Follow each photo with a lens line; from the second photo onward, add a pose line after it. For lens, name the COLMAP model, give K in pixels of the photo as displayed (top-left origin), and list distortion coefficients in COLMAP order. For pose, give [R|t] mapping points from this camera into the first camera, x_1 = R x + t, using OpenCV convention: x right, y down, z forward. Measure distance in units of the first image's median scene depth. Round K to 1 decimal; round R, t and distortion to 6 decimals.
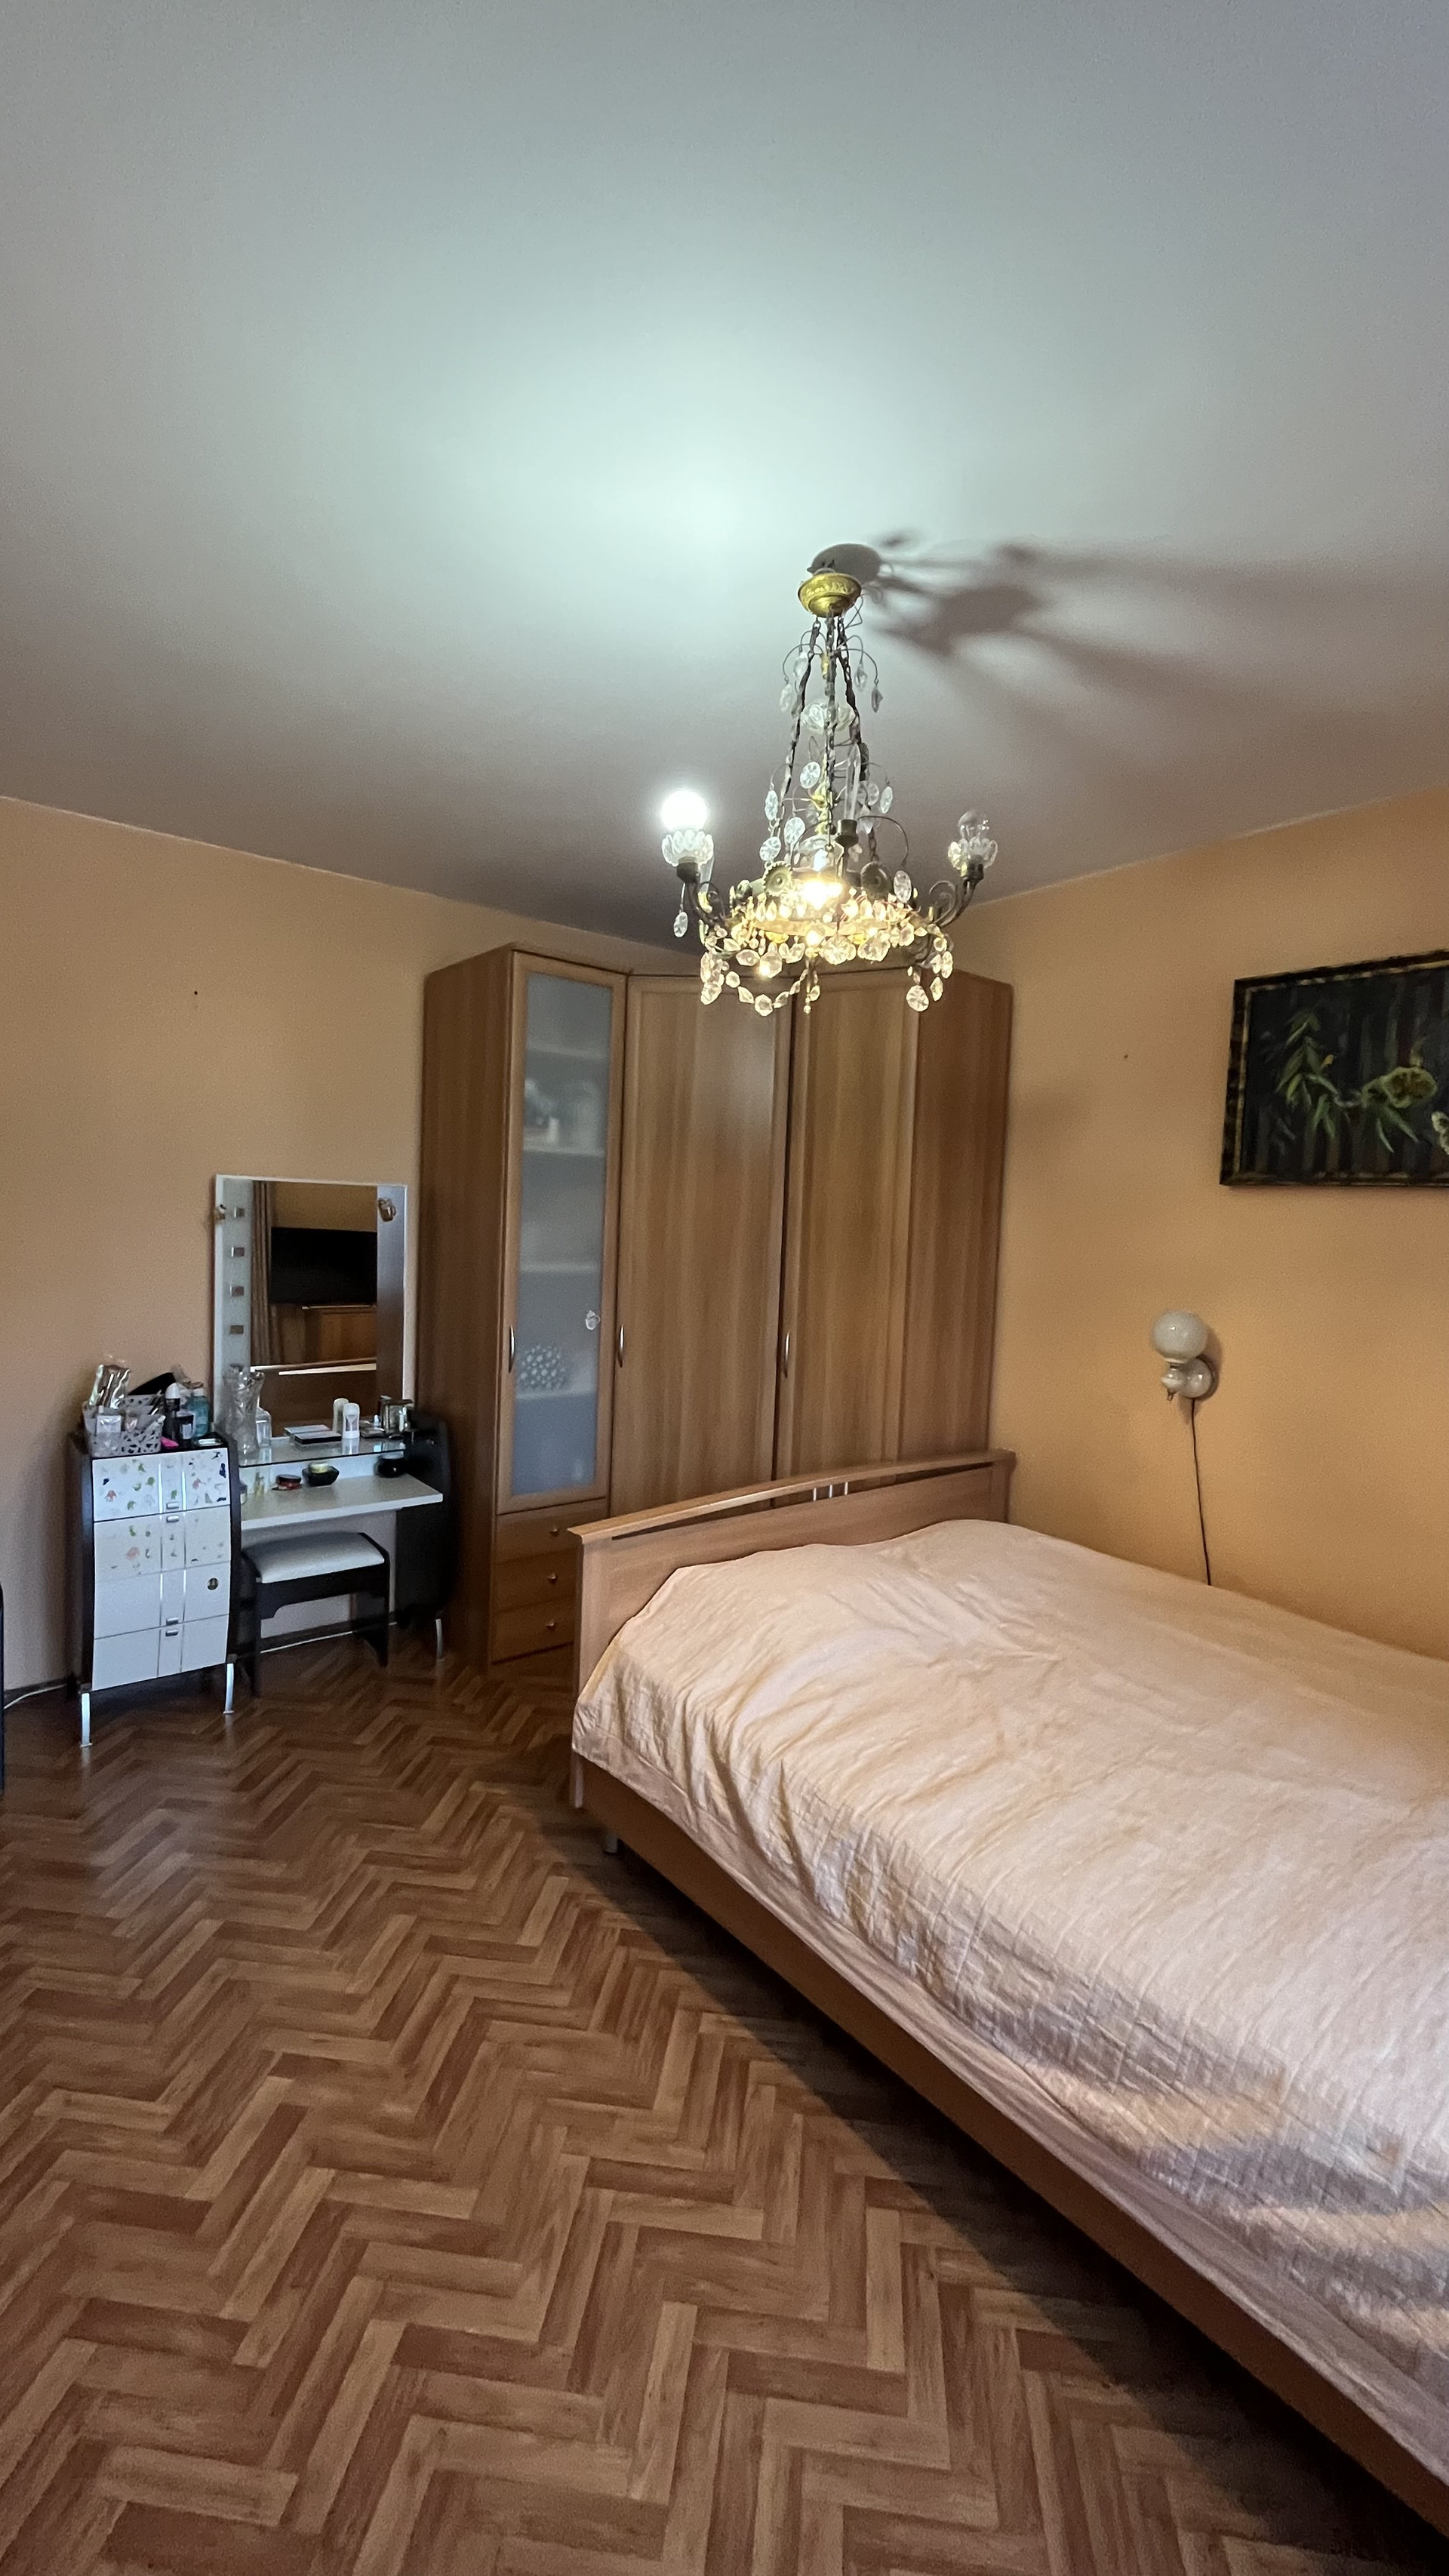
lens RADIAL K [[1038.5, 0, 722.3], [0, 1038.5, 1280.6], [0, 0, 1]] dist [-0.003183, -0.000589]
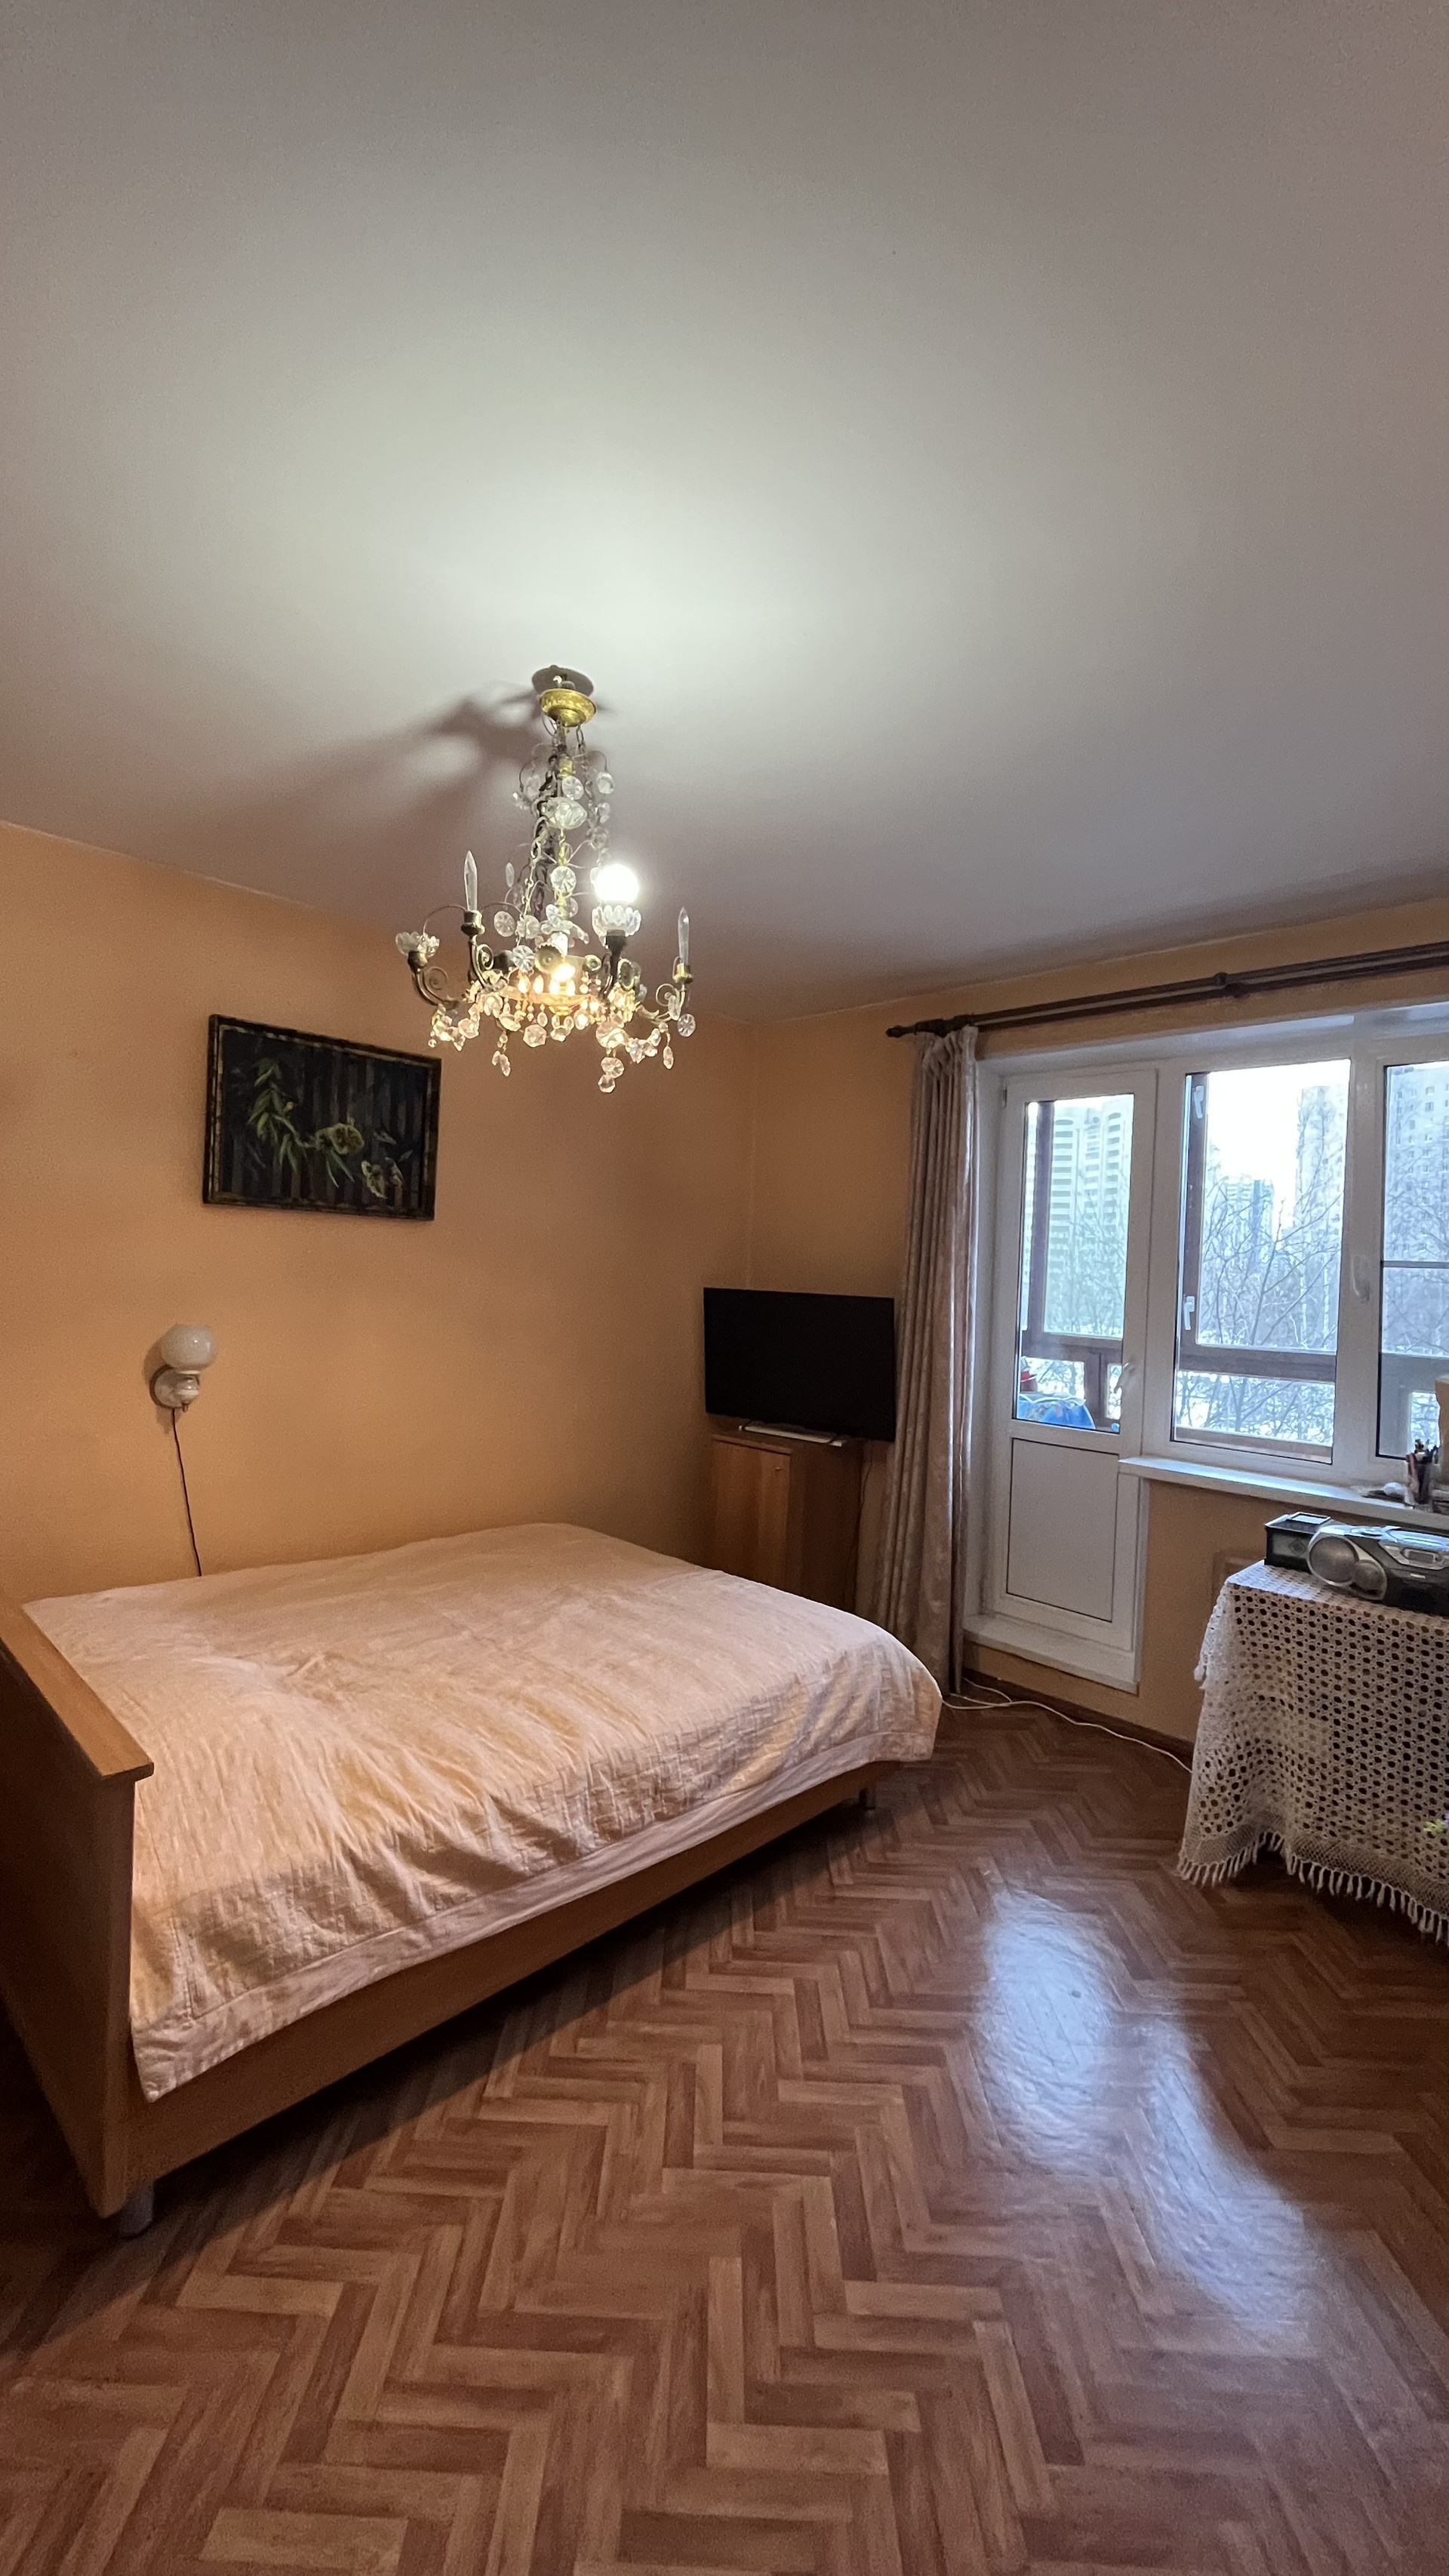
lens RADIAL K [[1038.5, 0, 722.3], [0, 1038.5, 1280.6], [0, 0, 1]] dist [-0.003183, -0.000589]
pose [[-0.102235, -0.052825, 0.993357, -1.016577], [0.016019, 0.998372, 0.054741, -0.098840], [-0.994631, 0.021509, -0.101223, 0.922955]]
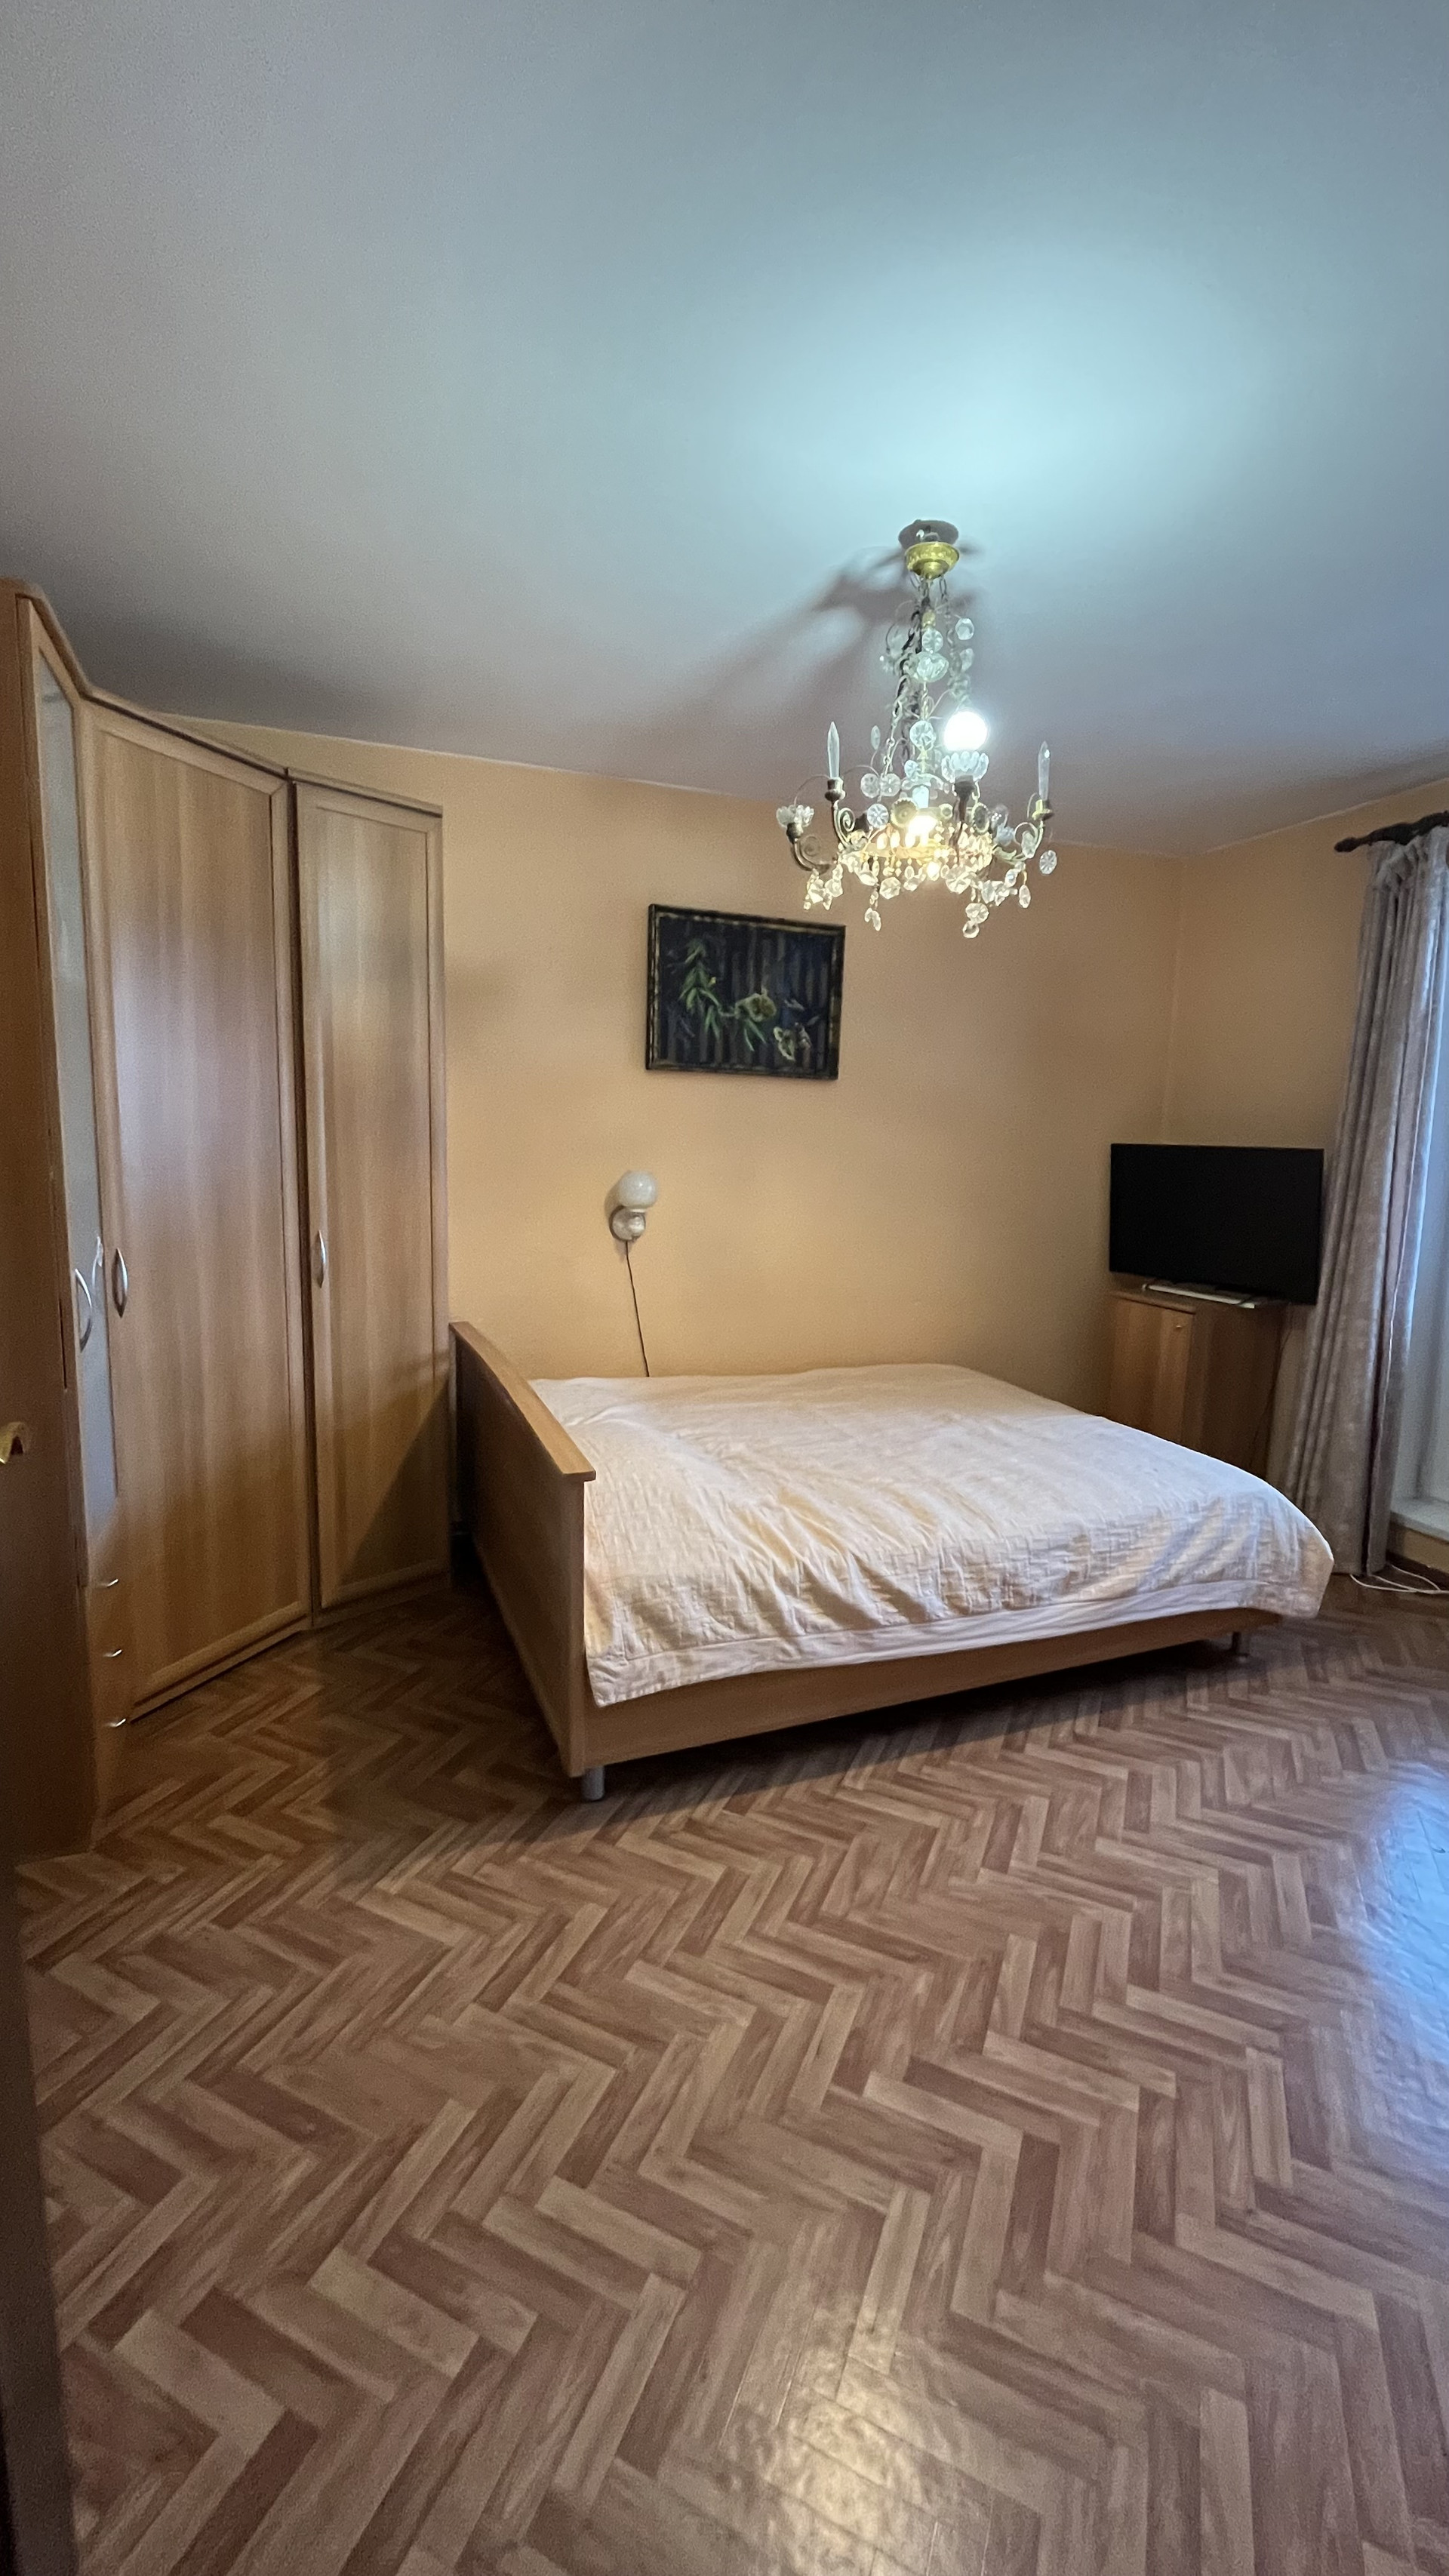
lens RADIAL K [[1038.5, 0, 722.3], [0, 1038.5, 1280.6], [0, 0, 1]] dist [-0.003183, -0.000589]
pose [[0.309348, -0.163676, 0.936757, -1.147382], [0.043776, 0.986483, 0.157909, -0.053600], [-0.949941, -0.007841, 0.312331, 0.819387]]
